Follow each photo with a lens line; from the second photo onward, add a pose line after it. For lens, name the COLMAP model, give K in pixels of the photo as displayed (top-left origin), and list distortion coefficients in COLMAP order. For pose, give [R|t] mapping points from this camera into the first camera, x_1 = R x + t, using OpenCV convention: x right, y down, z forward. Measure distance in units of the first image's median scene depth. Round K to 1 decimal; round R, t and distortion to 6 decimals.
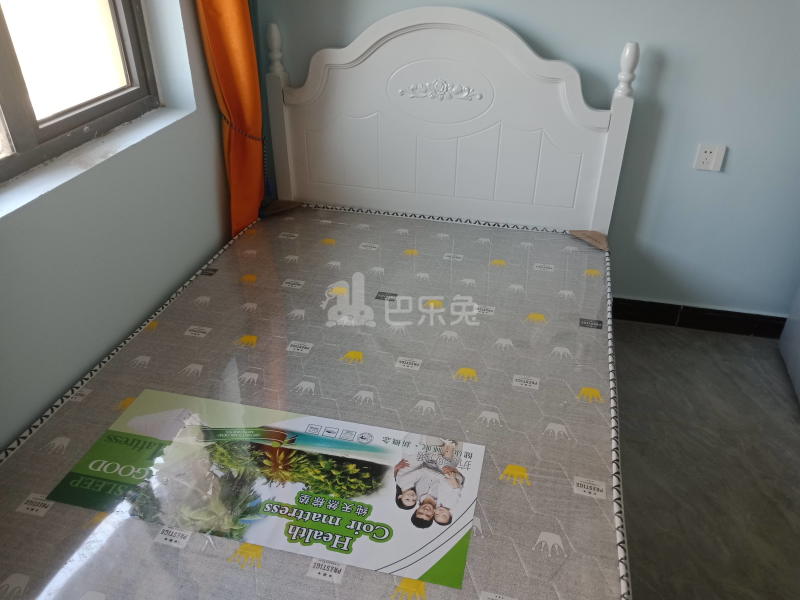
lens RADIAL K [[632.5, 0, 398.6], [0, 632.5, 300.2], [0, 0, 1]] dist [0.042135, -0.054181]
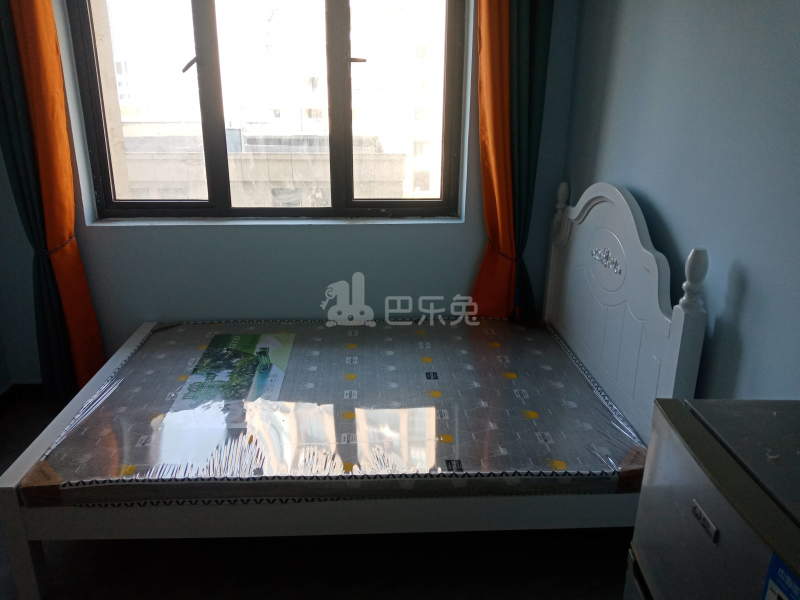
lens RADIAL K [[632.5, 0, 399.1], [0, 632.5, 302.3], [0, 0, 1]] dist [0.042135, -0.054181]
pose [[0.288496, 0.301545, -0.908758, 1.192622], [-0.508950, 0.852219, 0.121212, -0.281644], [0.811012, 0.427543, 0.399333, 0.430010]]
